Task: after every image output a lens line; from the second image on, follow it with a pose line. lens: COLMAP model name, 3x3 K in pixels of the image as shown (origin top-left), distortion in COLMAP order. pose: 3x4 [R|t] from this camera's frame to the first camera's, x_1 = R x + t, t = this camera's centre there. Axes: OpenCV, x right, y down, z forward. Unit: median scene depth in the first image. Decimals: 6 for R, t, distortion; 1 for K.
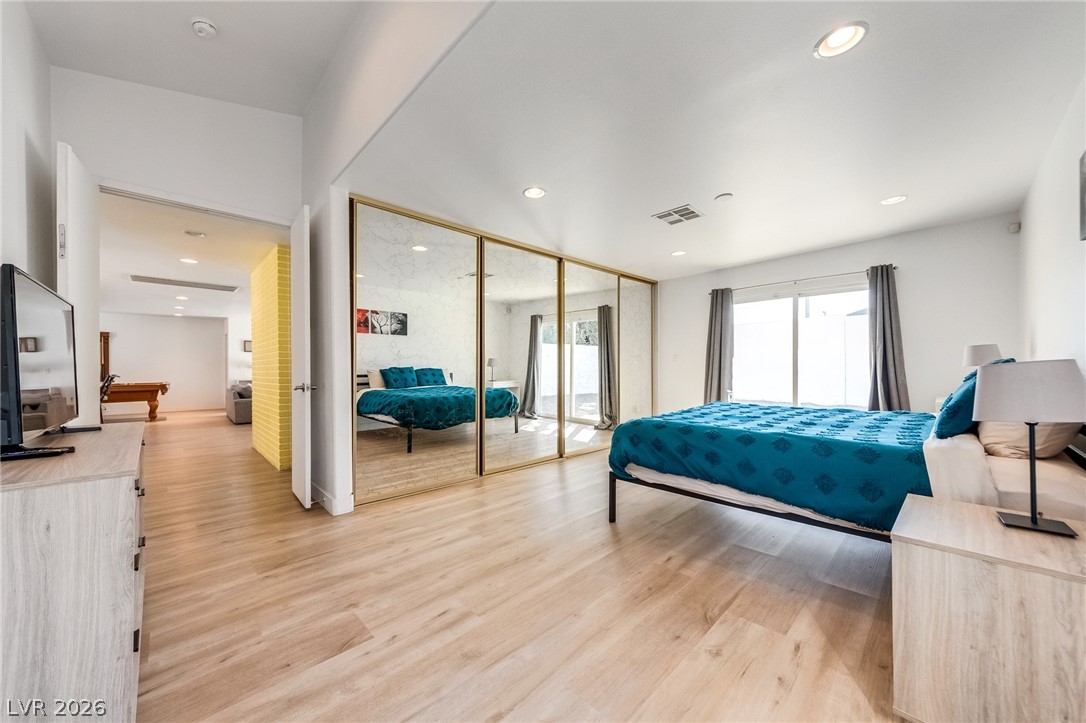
lens RADIAL K [[398.5, 0, 537.2], [0, 398.5, 369.1], [0, 0, 1]] dist [0.000156, -0.000075]
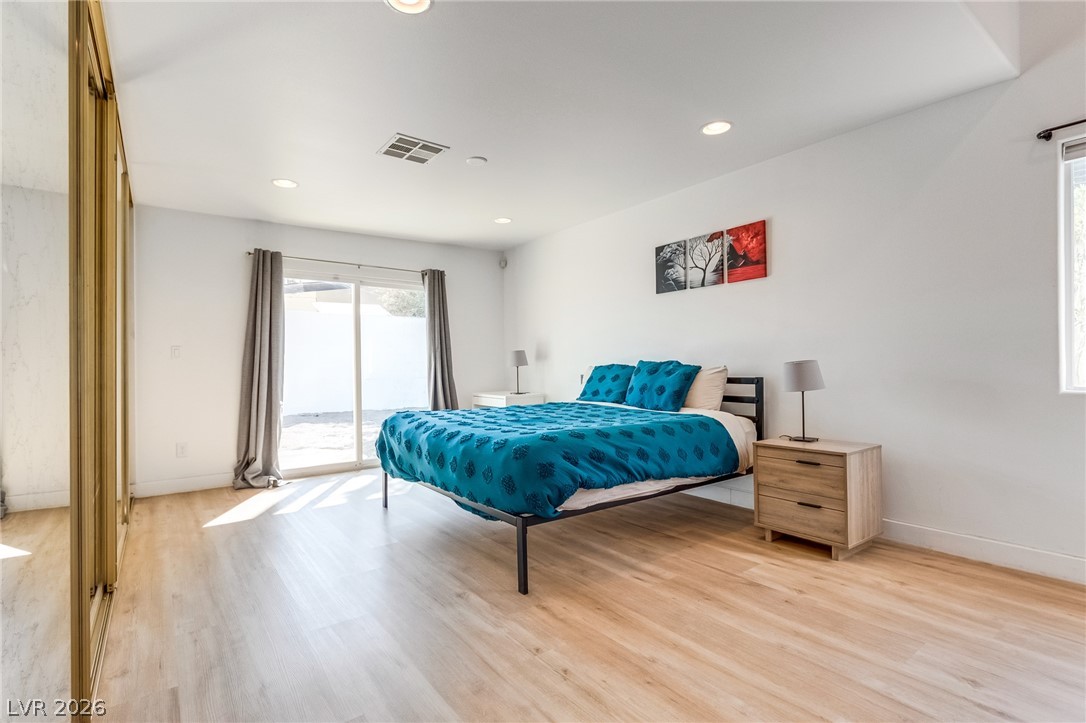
lens RADIAL K [[520.6, 0, 544.2], [0, 520.6, 366.0], [0, 0, 1]] dist [0.003969, 0.000364]
pose [[0.126809, 0.007601, 0.991898, -0.864061], [0.010615, 0.999903, -0.009019, 0.010524], [-0.991870, 0.011673, 0.126716, 1.070347]]
